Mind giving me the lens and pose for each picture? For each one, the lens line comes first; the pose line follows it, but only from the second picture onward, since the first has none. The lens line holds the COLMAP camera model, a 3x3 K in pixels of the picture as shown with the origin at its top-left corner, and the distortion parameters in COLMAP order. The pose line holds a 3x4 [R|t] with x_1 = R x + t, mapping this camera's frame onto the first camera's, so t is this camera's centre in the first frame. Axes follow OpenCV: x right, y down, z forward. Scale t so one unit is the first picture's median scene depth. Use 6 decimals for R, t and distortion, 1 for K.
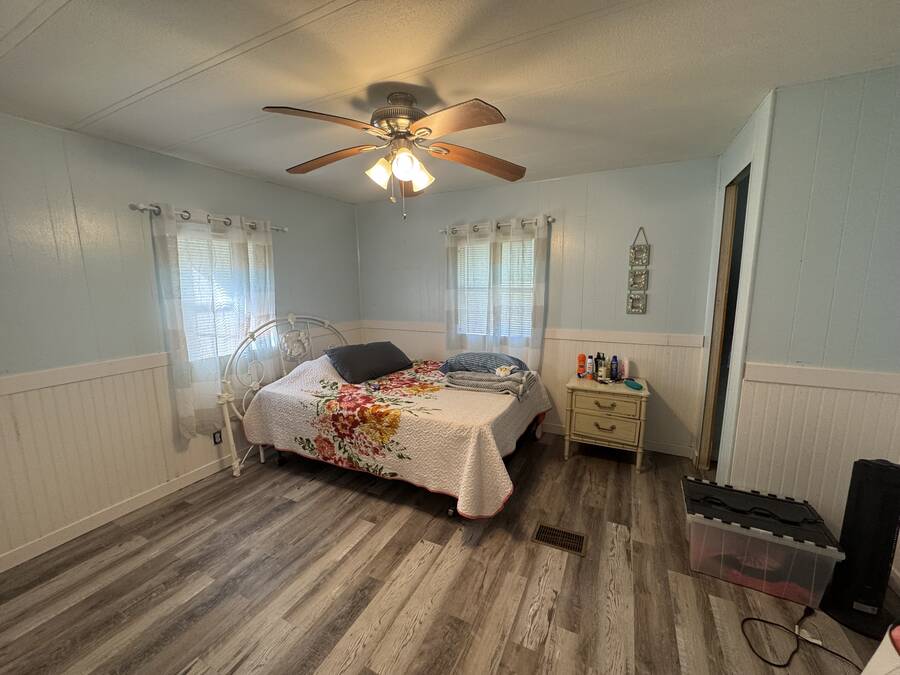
lens RADIAL K [[358.8, 0, 449.1], [0, 358.8, 338.1], [0, 0, 1]] dist [-0.003512, -0.000028]
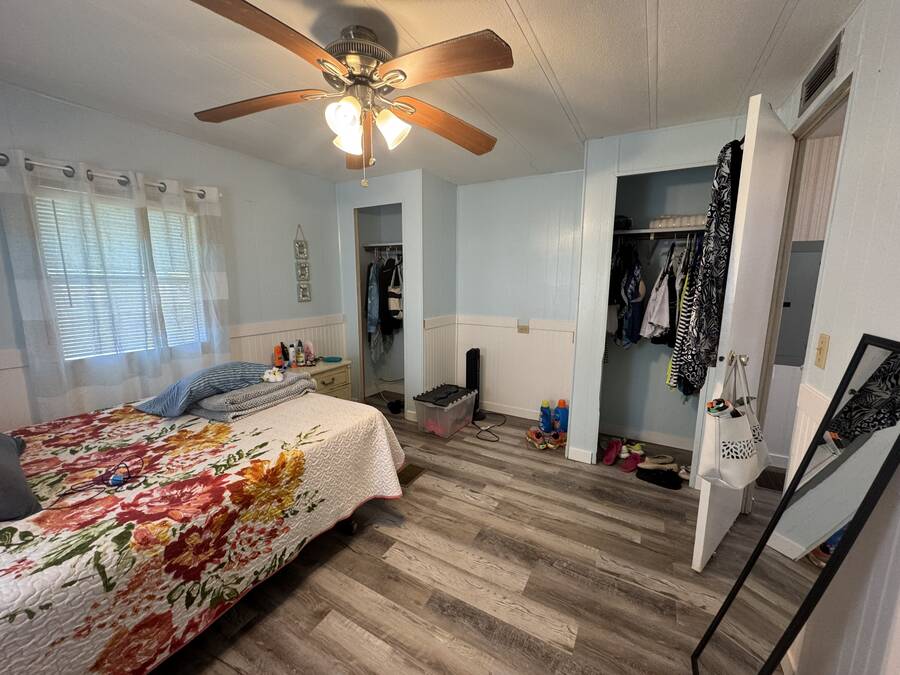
lens RADIAL K [[358.8, 0, 450.2], [0, 358.8, 337.0], [0, 0, 1]] dist [-0.003512, -0.000028]
pose [[0.047658, -0.147433, 0.987923, -0.722945], [0.147011, 0.979312, 0.139056, -0.058391], [-0.987986, 0.138608, 0.068346, 0.585508]]
